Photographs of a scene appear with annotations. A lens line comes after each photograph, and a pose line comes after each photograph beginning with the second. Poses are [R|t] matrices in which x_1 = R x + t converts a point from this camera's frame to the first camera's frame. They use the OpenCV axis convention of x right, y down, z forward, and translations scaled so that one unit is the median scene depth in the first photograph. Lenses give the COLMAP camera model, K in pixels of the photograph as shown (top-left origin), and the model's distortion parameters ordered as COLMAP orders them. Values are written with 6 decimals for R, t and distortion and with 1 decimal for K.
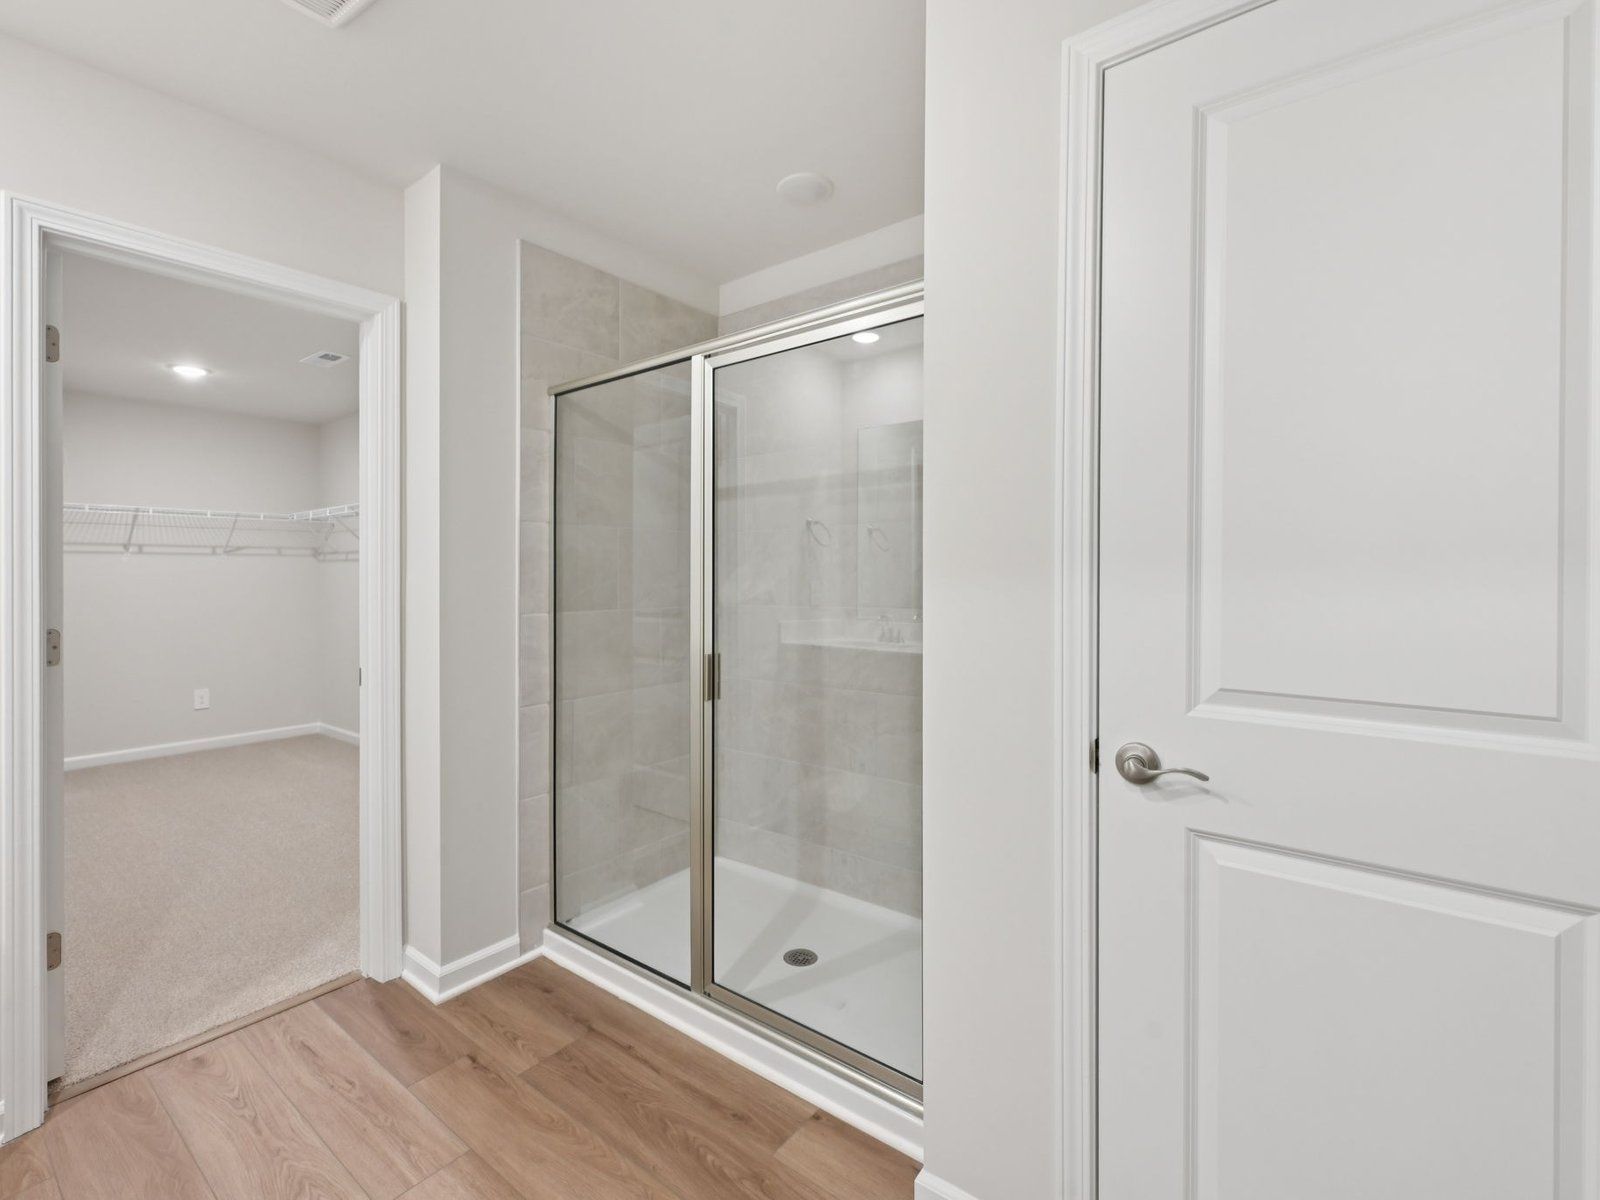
lens RADIAL K [[715.6, 0, 797.1], [0, 715.6, 587.3], [0, 0, 1]] dist [-0.001193, -0.000475]
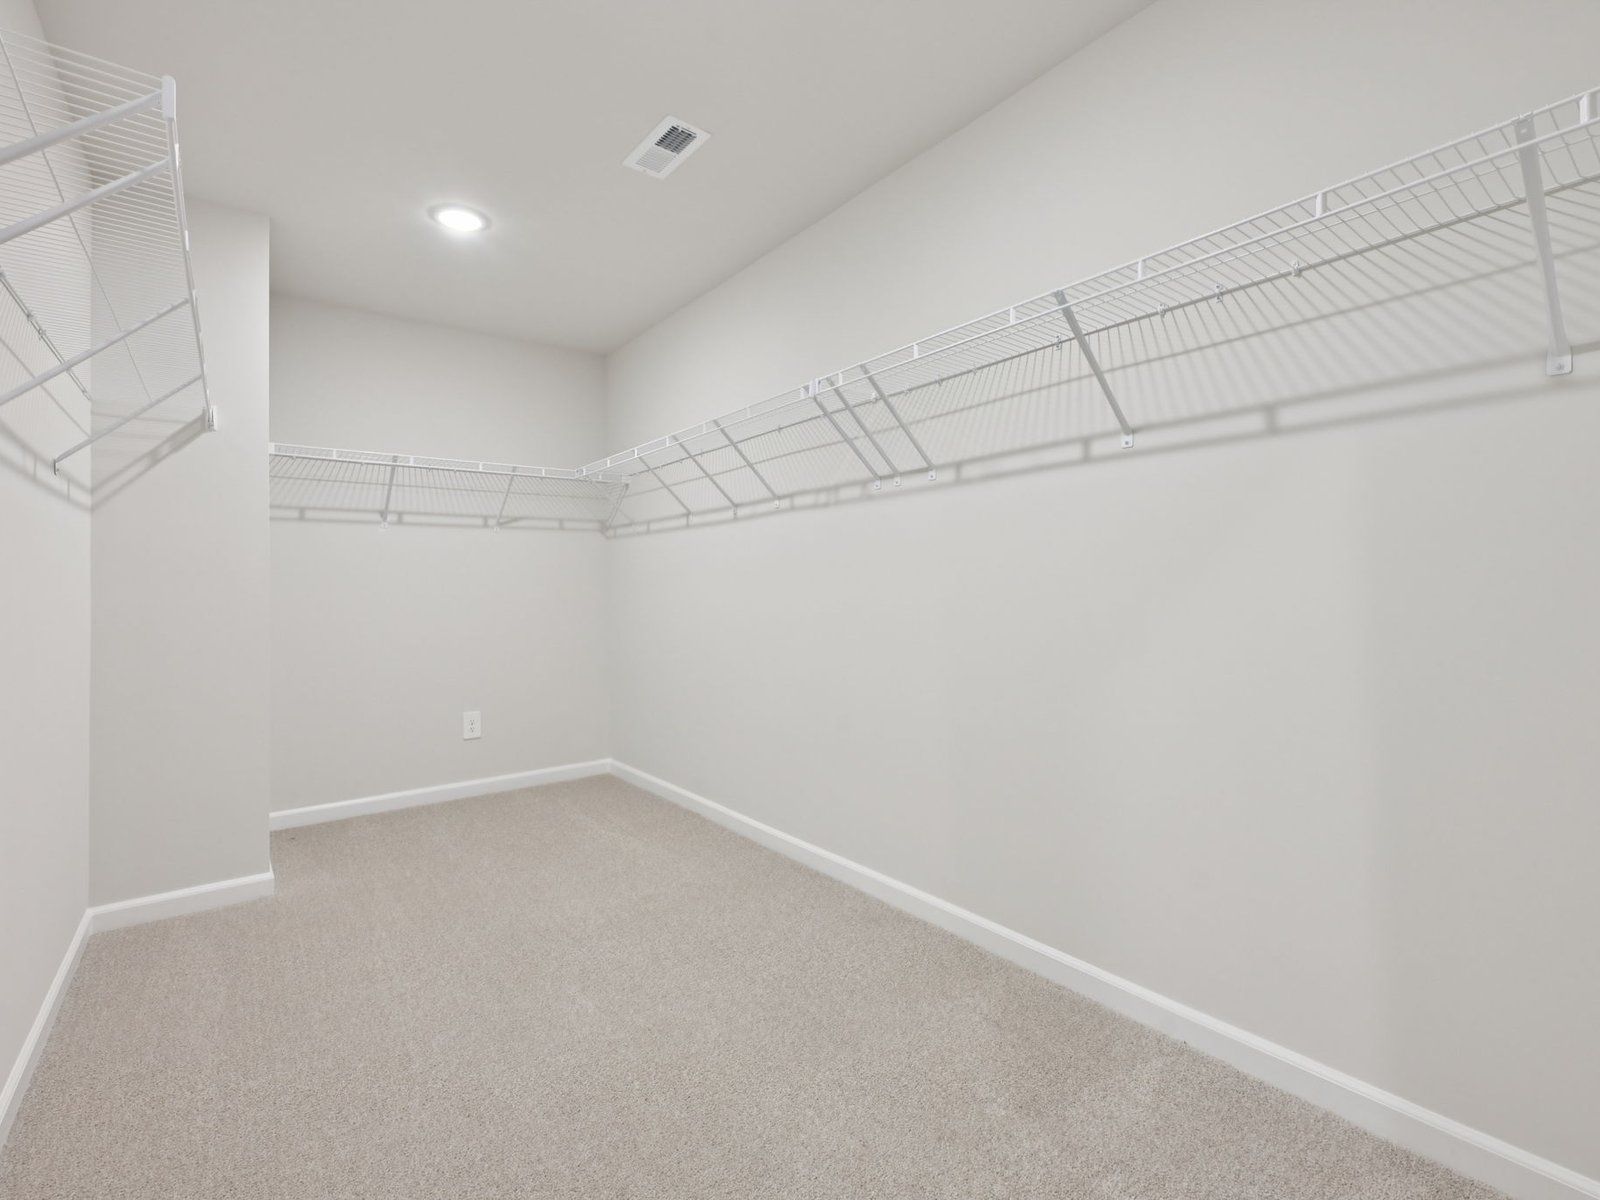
lens RADIAL K [[715.6, 0, 814.7], [0, 715.6, 592.5], [0, 0, 1]] dist [-0.001193, -0.000475]
pose [[0.972429, -0.002433, -0.233188, -0.317725], [0.001877, 0.999995, -0.002604, 0.023963], [0.233193, 0.002094, 0.972428, 0.366498]]
